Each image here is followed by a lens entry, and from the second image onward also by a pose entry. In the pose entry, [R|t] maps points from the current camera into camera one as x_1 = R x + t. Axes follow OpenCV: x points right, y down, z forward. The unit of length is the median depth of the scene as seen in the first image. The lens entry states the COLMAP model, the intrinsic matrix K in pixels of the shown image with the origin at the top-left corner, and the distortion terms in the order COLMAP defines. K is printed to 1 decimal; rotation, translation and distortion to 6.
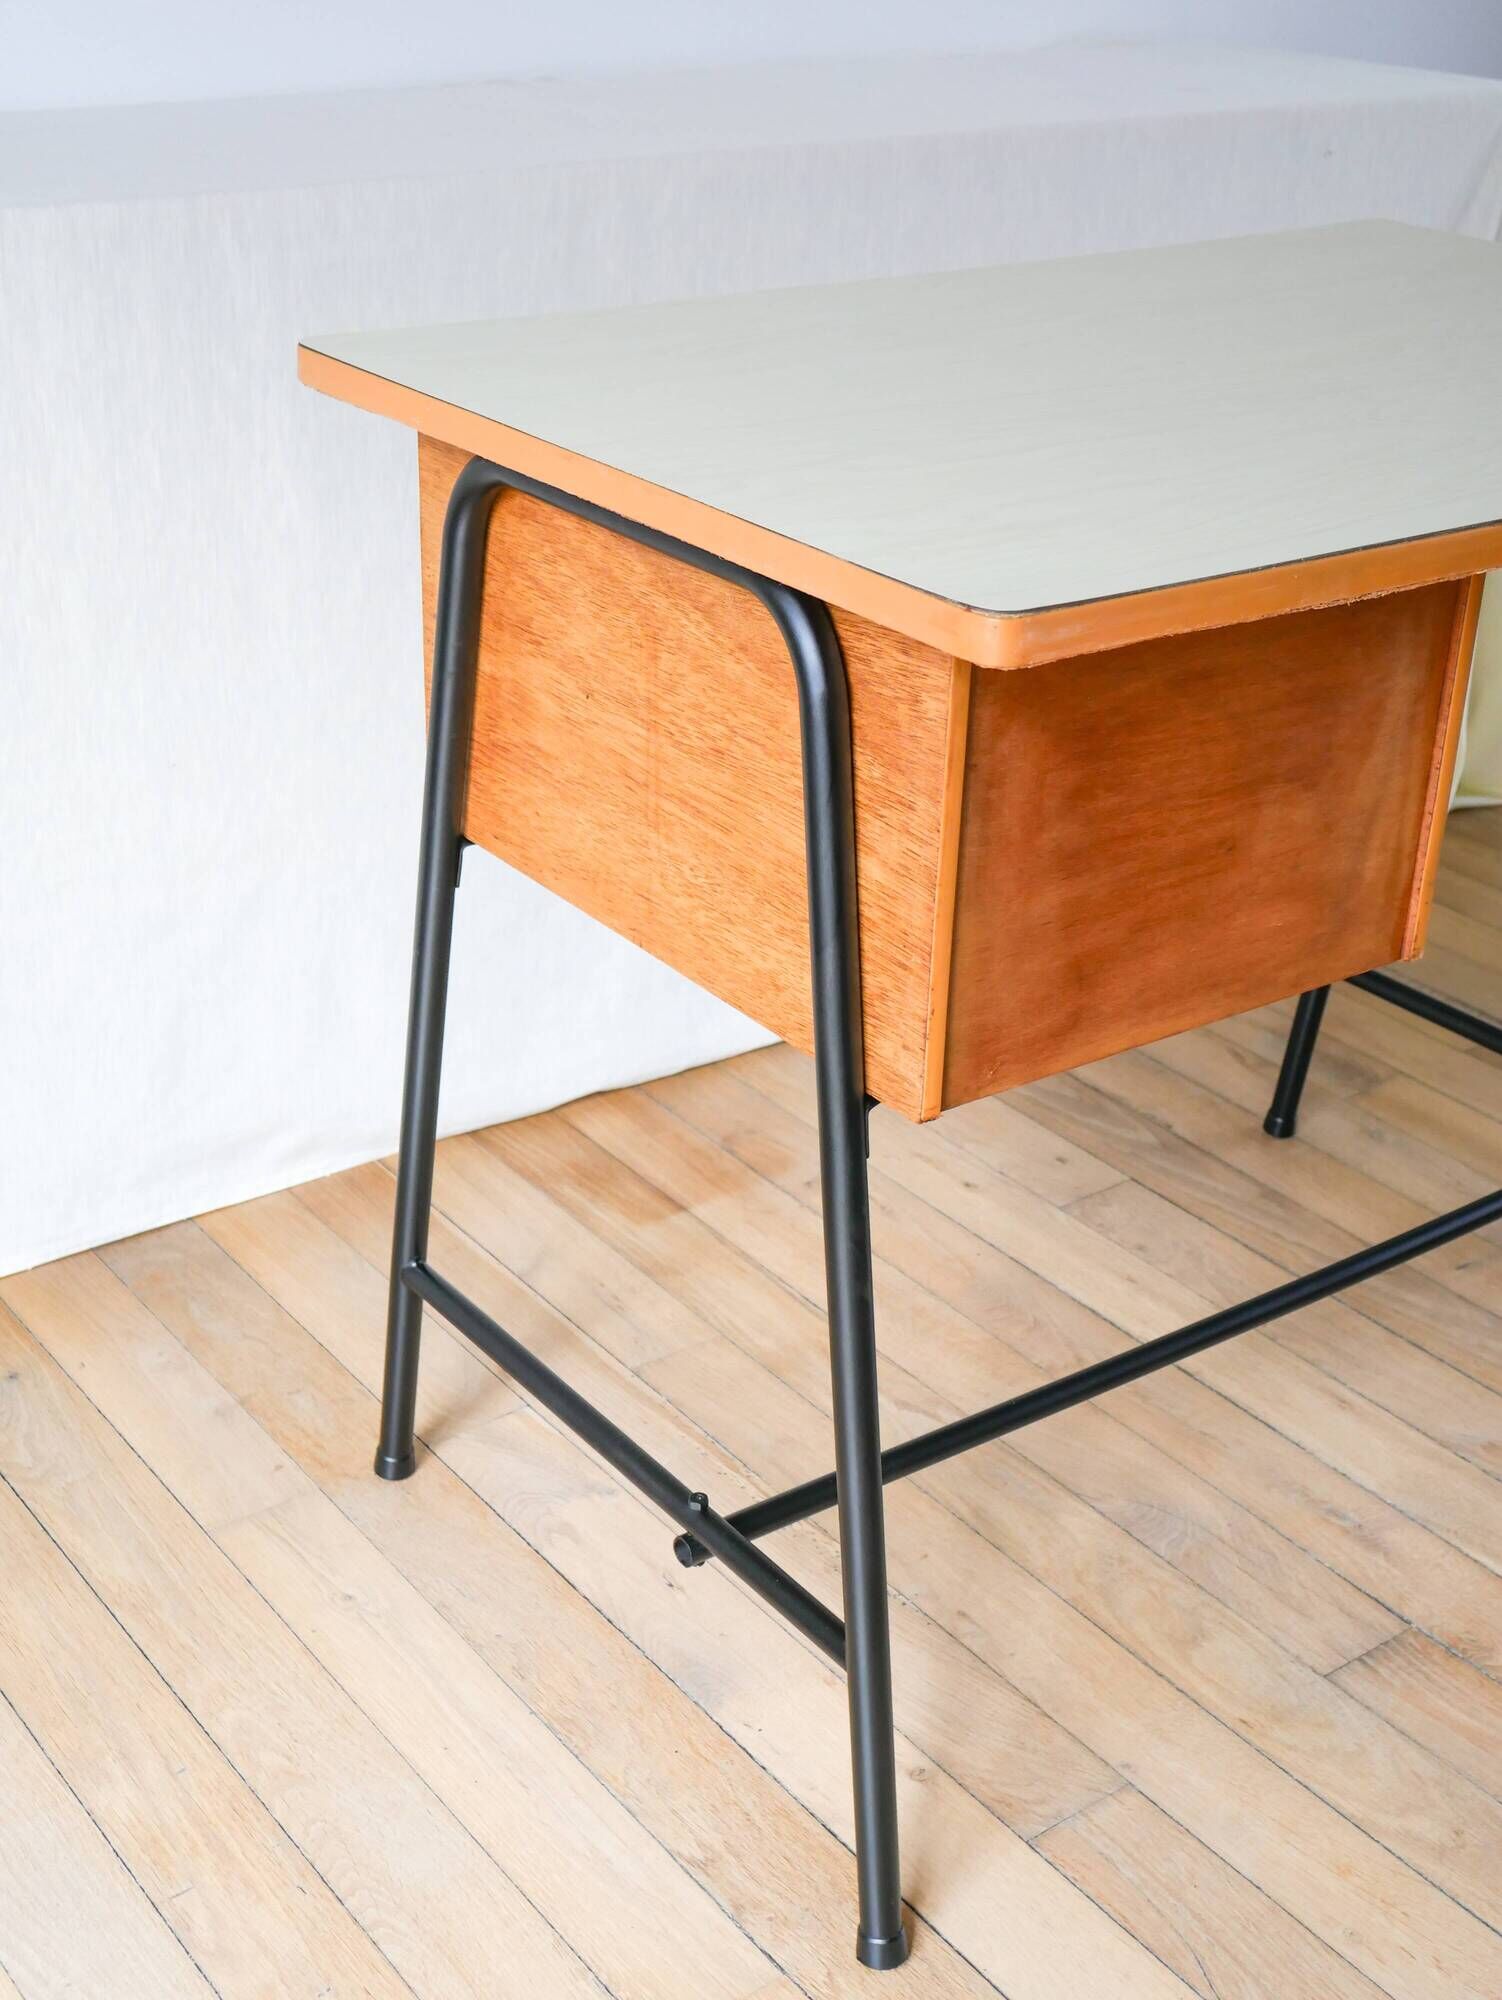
lens RADIAL K [[2572.3, 0, 751.0], [0, 2572.3, 1000.0], [0, 0, 1]] dist [0.023008, -0.026227]
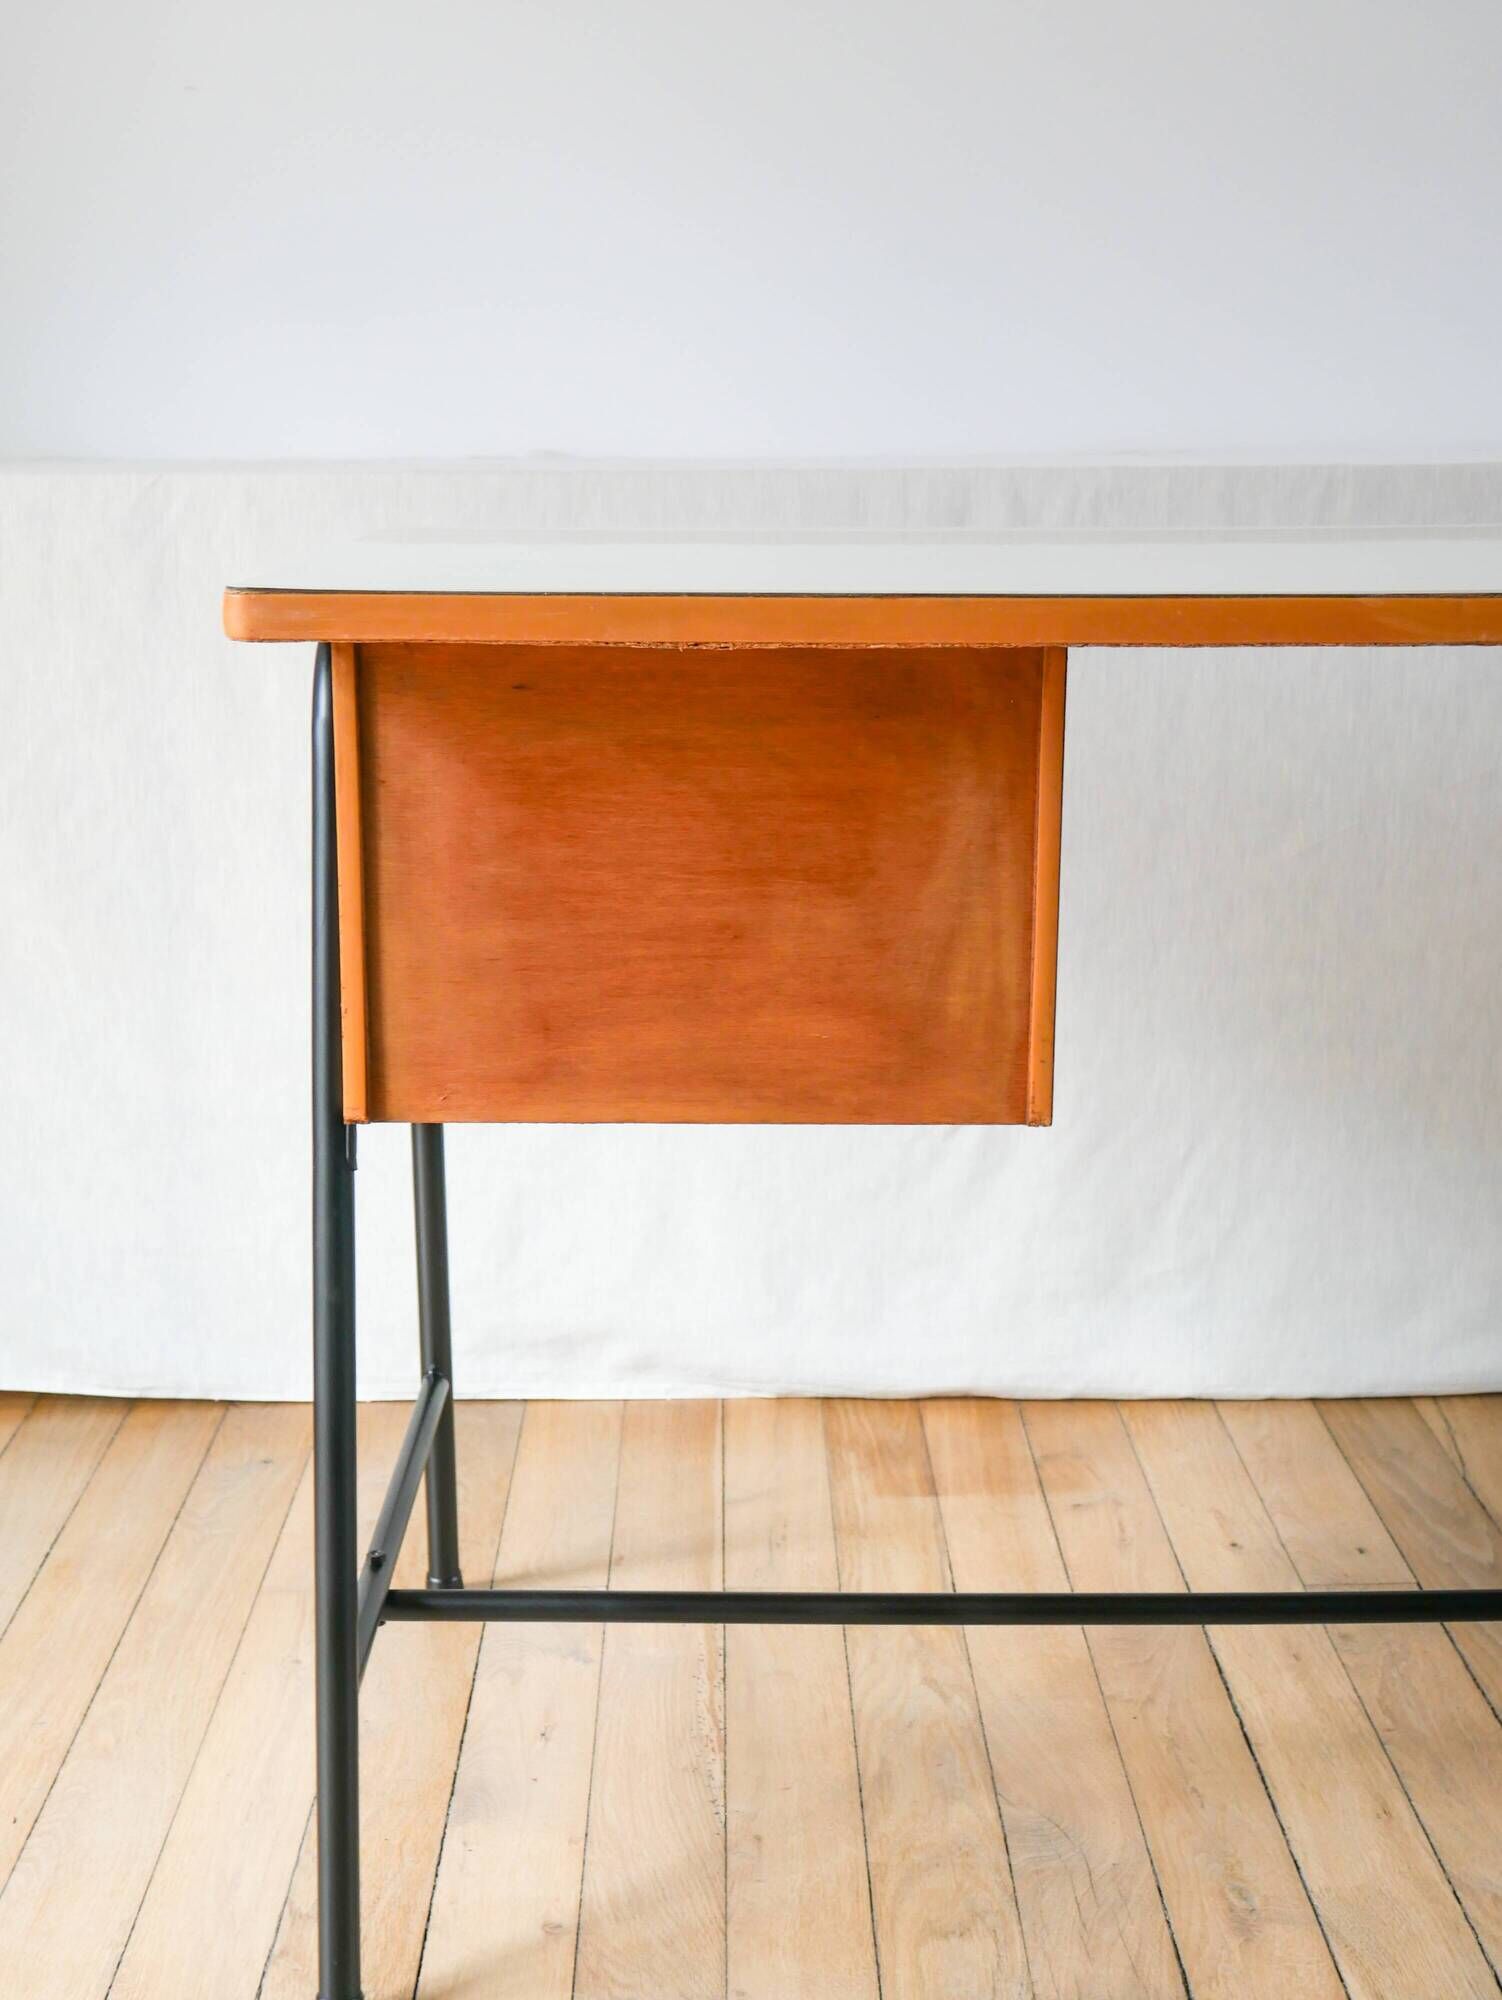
lens RADIAL K [[2572.3, 0, 751.0], [0, 2572.3, 1000.0], [0, 0, 1]] dist [0.023008, -0.026227]
pose [[0.816778, 0.099323, -0.568338, 0.753306], [-0.229824, 0.959554, -0.162596, 0.125134], [0.529202, 0.263422, 0.806569, 0.197979]]
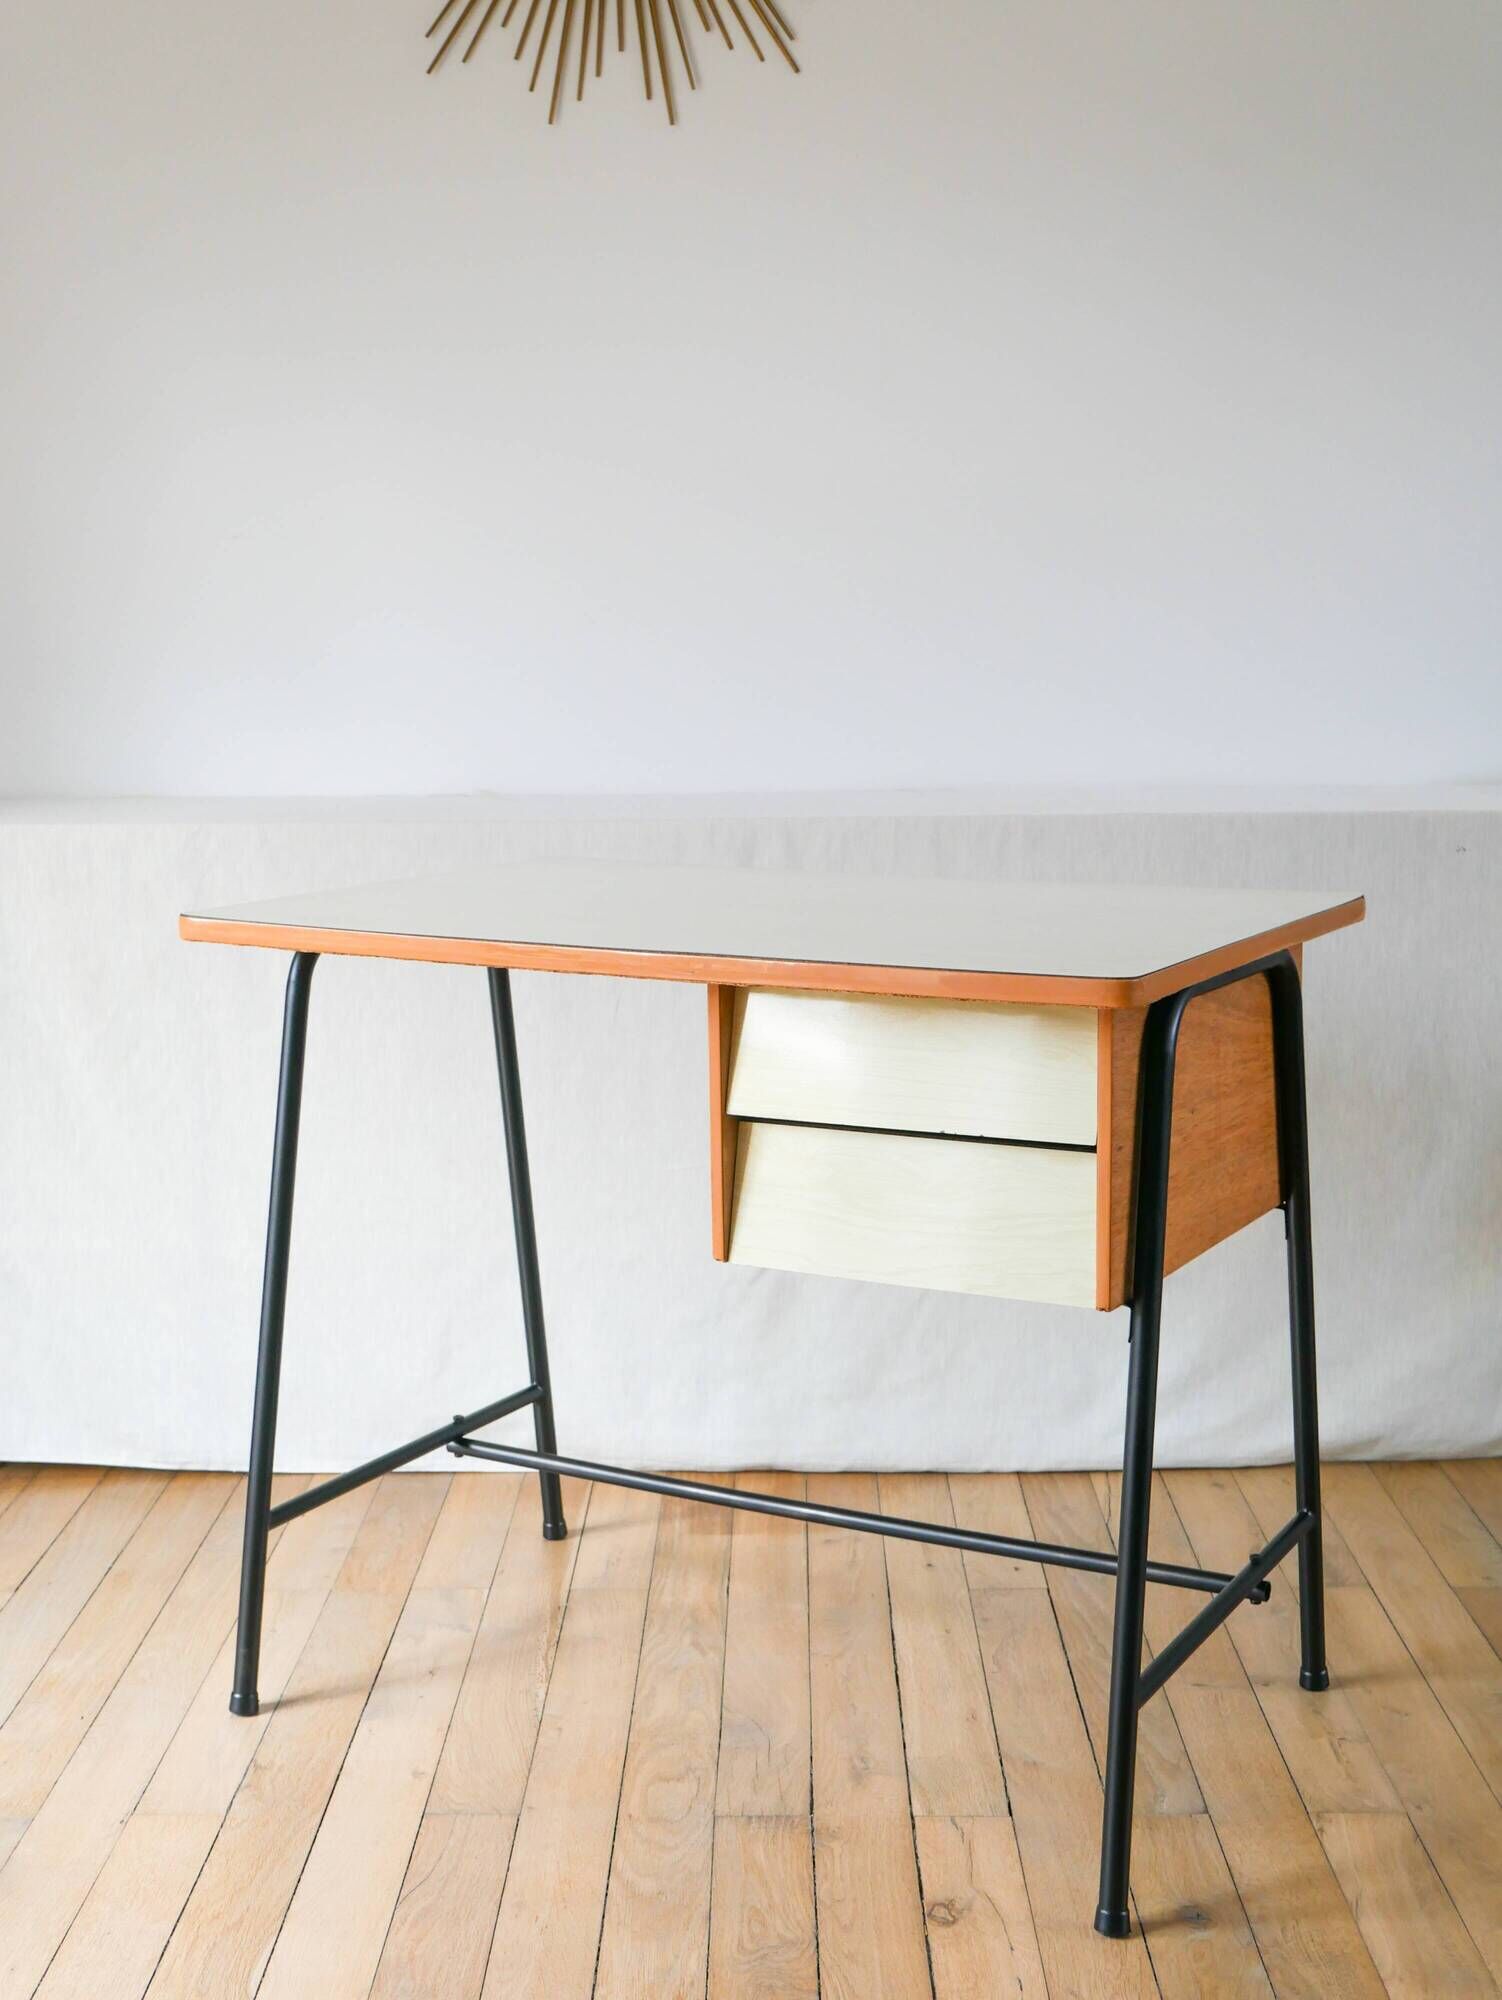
lens RADIAL K [[2439.7, 0, 751.0], [0, 2439.7, 1000.0], [0, 0, 1]] dist [-0.001797, -0.036745]
pose [[0.803263, 0.053992, -0.593173, 1.238916], [-0.234469, 0.944138, -0.231575, 0.184018], [0.547534, 0.325096, 0.771050, -0.178610]]
